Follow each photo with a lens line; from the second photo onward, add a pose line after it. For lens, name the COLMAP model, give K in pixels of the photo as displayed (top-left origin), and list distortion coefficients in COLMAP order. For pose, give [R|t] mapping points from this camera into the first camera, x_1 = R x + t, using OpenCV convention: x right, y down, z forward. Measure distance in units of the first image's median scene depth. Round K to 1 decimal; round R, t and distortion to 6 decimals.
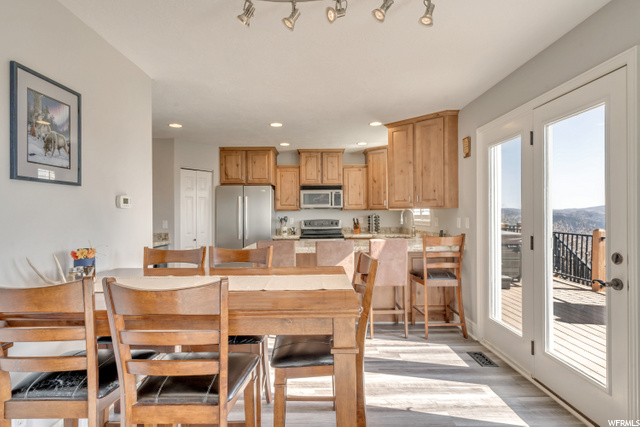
lens RADIAL K [[337.6, 0, 324.7], [0, 337.6, 213.5], [0, 0, 1]] dist [-0.014865, 0.001204]
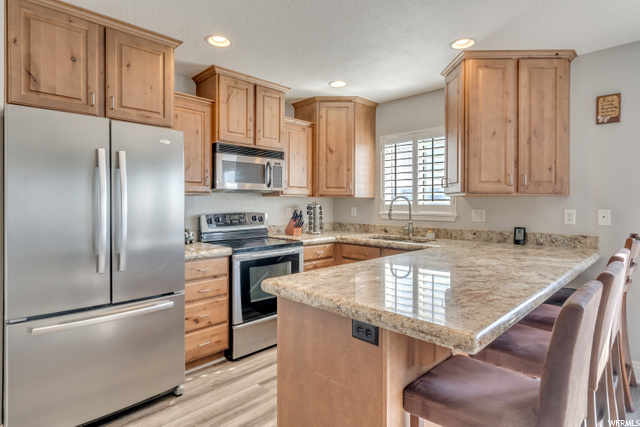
lens RADIAL K [[337.6, 0, 321.6], [0, 337.6, 204.7], [0, 0, 1]] dist [-0.014865, 0.001204]
pose [[0.727199, 0.005704, 0.686403, -0.296638], [-0.009733, 0.999951, 0.002002, 0.003645], [-0.686358, -0.008136, 0.727218, 0.553062]]
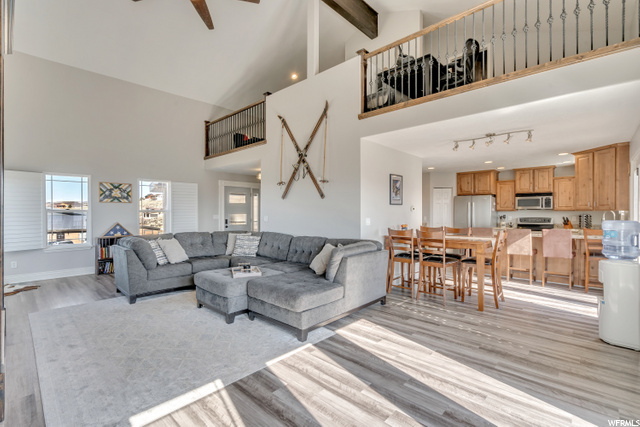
lens RADIAL K [[299.9, 0, 314.8], [0, 299.9, 212.0], [0, 0, 1]] dist [0.002703, -0.000119]
pose [[0.712366, 0.007653, -0.701766, 0.223387], [-0.004024, 0.999969, 0.006820, -0.009492], [0.701796, -0.002035, 0.712375, -0.533190]]
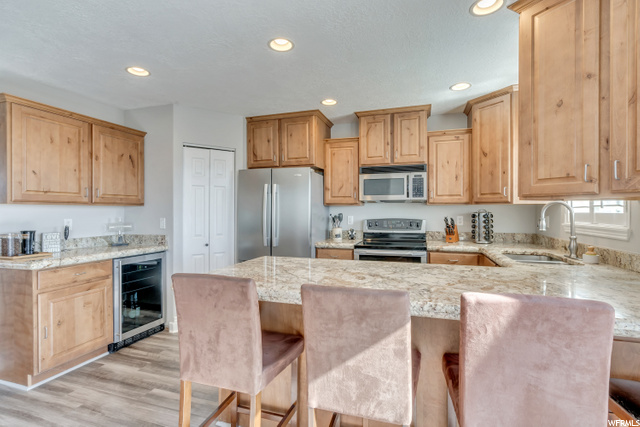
lens RADIAL K [[314.1, 0, 319.7], [0, 314.1, 210.2], [0, 0, 1]] dist [0.003914, 0.000195]
pose [[0.943056, 0.006651, -0.332569, 0.061164], [-0.005823, 0.999977, 0.003486, 0.000244], [0.332584, -0.001351, 0.943073, 0.396195]]
